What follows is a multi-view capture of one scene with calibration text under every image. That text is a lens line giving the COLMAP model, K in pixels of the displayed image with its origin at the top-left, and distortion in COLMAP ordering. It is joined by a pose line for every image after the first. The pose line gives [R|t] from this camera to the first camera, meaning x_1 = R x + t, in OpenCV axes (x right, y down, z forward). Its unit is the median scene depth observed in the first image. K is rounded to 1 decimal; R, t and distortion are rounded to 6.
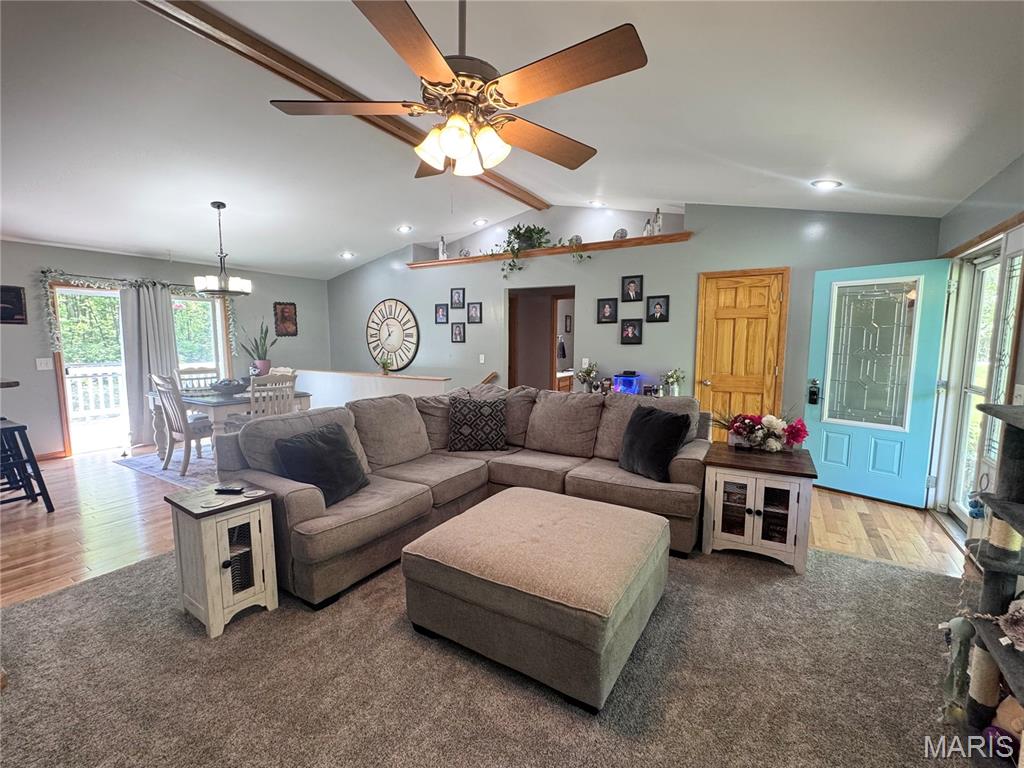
lens RADIAL K [[446.1, 0, 513.1], [0, 446.1, 385.5], [0, 0, 1]] dist [-0.002810, -0.000325]
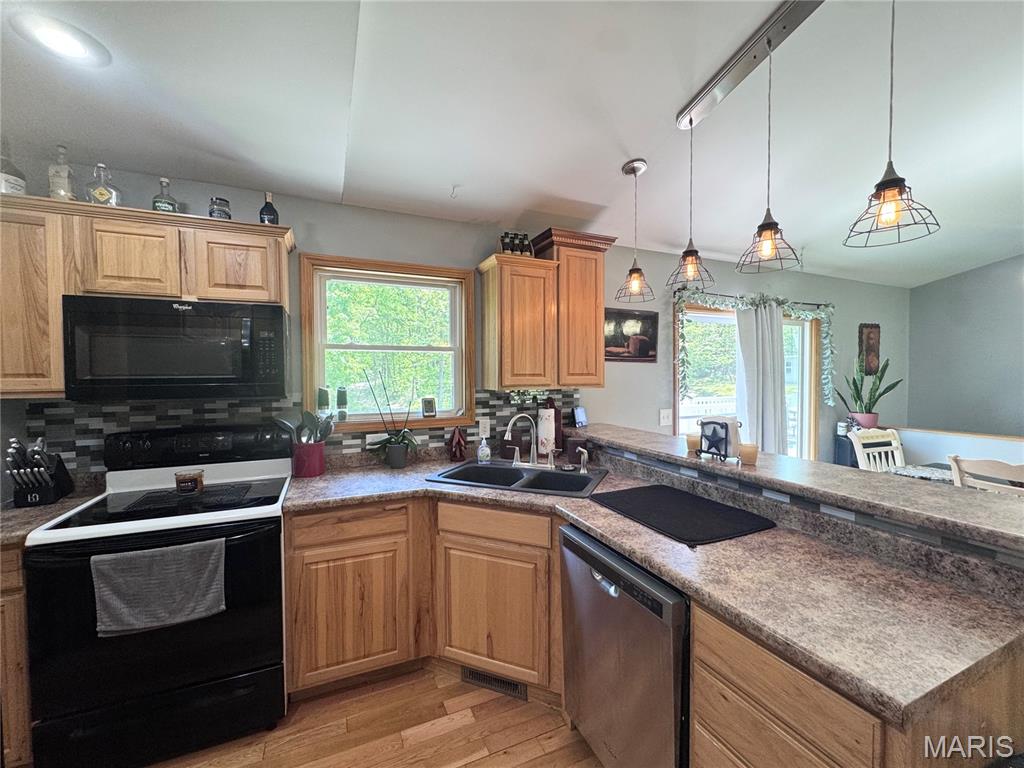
lens RADIAL K [[416.3, 0, 515.5], [0, 416.3, 387.7], [0, 0, 1]] dist [-0.000390, -0.000692]
pose [[0.823348, 0.009524, -0.567457, -0.601350], [-0.051454, 0.996994, -0.057924, -0.030371], [0.565200, 0.076890, 0.821363, 0.208354]]
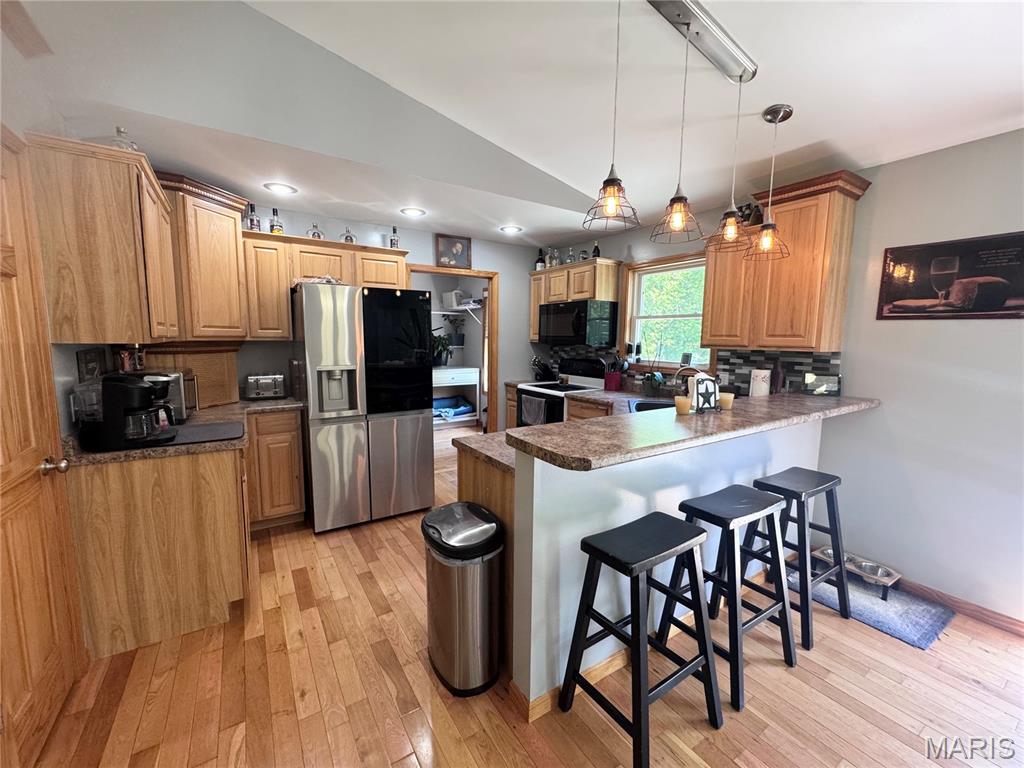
lens RADIAL K [[416.3, 0, 511.8], [0, 416.3, 386.1], [0, 0, 1]] dist [-0.000390, -0.000692]
pose [[-0.433958, 0.099163, -0.895459, -0.343876], [-0.106212, 0.981362, 0.160149, -0.056562], [0.894650, 0.164607, -0.415337, 0.488496]]
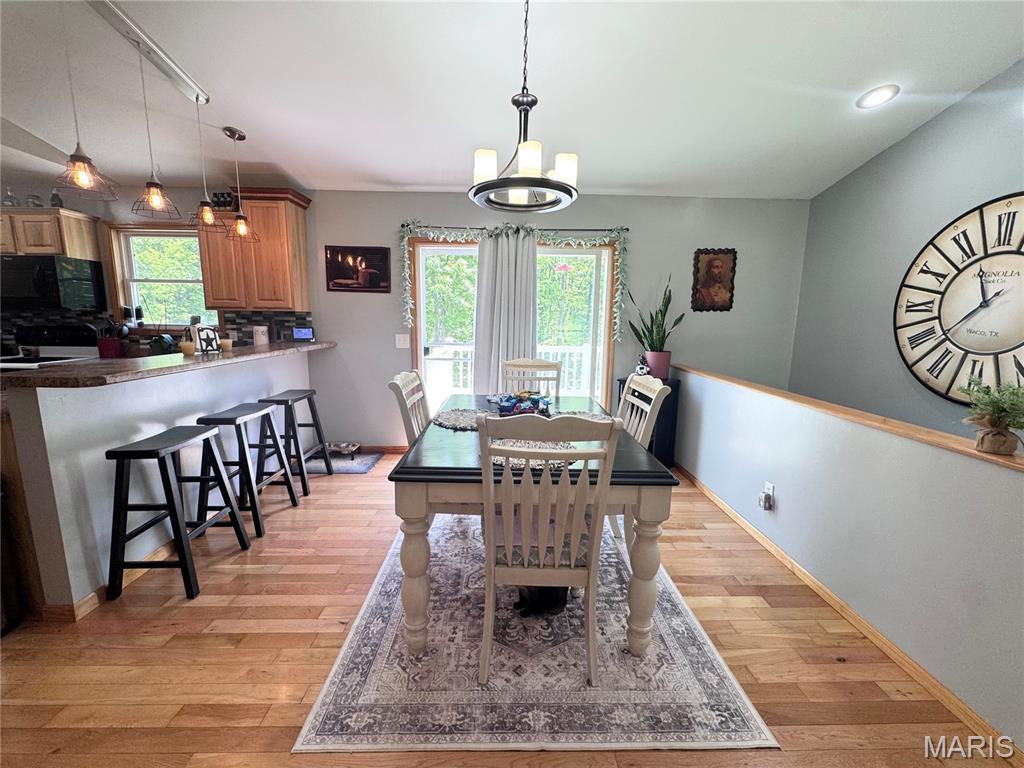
lens RADIAL K [[416.3, 0, 511.2], [0, 416.3, 386.6], [0, 0, 1]] dist [-0.000390, -0.000692]
pose [[0.535850, 0.143507, -0.832028, -0.195151], [-0.101786, 0.989242, 0.105070, -0.045953], [0.838155, 0.028387, 0.544692, 0.514893]]
